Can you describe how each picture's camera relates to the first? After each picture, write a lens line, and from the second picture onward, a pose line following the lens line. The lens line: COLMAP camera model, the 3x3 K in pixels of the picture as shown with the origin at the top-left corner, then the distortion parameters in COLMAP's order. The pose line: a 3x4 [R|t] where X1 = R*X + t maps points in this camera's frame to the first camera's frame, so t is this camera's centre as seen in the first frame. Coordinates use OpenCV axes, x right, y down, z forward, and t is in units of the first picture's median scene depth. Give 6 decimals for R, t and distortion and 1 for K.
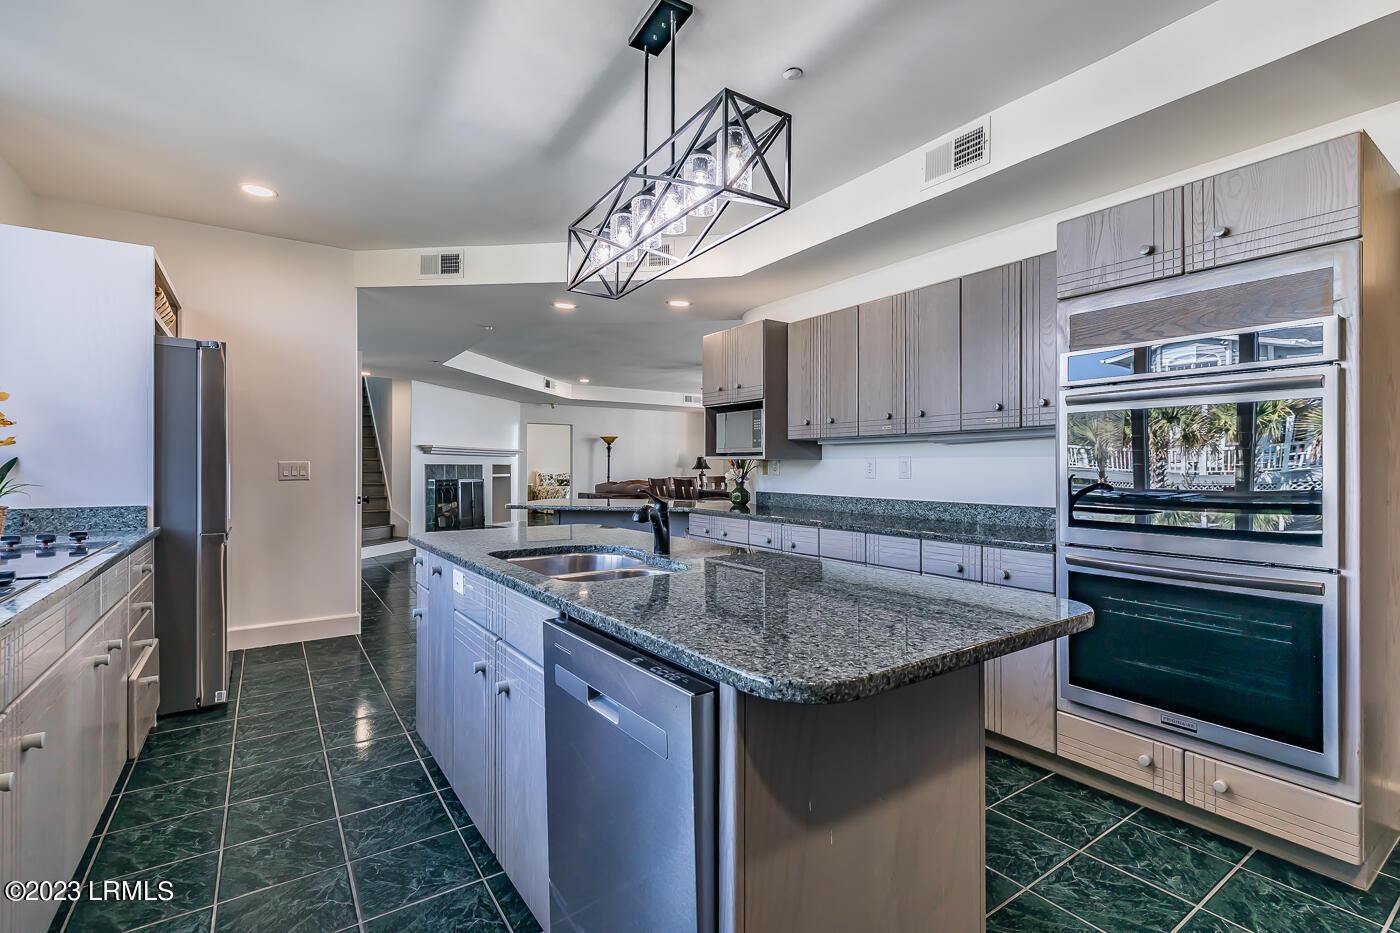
lens RADIAL K [[644.5, 0, 708.9], [0, 644.5, 466.0], [0, 0, 1]] dist [-0.003783, -0.001032]
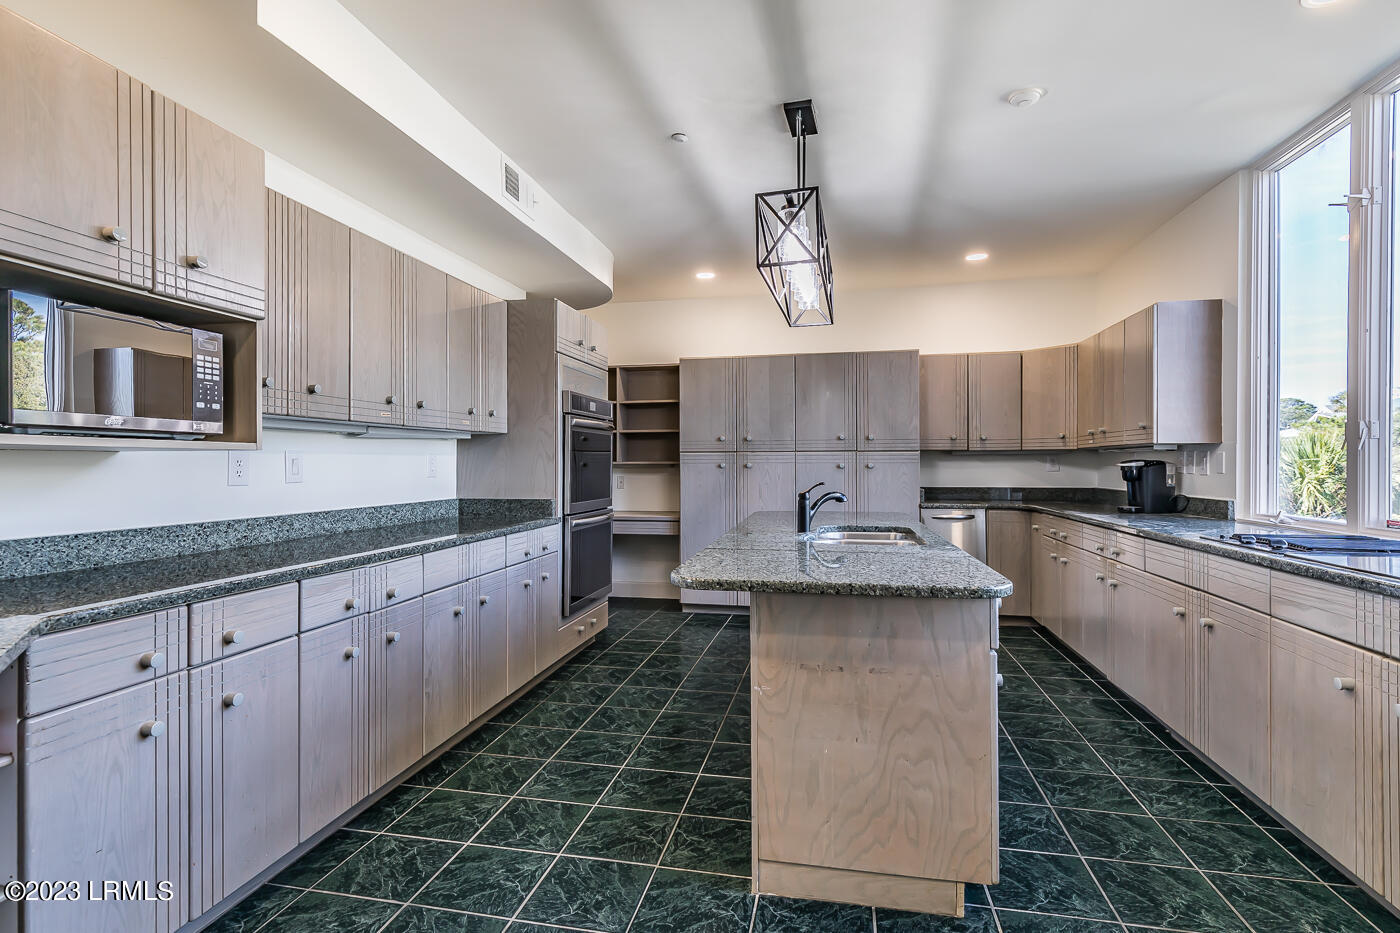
lens RADIAL K [[644.5, 0, 705.1], [0, 644.5, 466.2], [0, 0, 1]] dist [-0.003783, -0.001032]
pose [[-0.686242, -0.009894, 0.727306, -0.529223], [-0.005763, 0.999950, 0.008166, -0.006826], [-0.727351, 0.001413, -0.686264, 1.228240]]
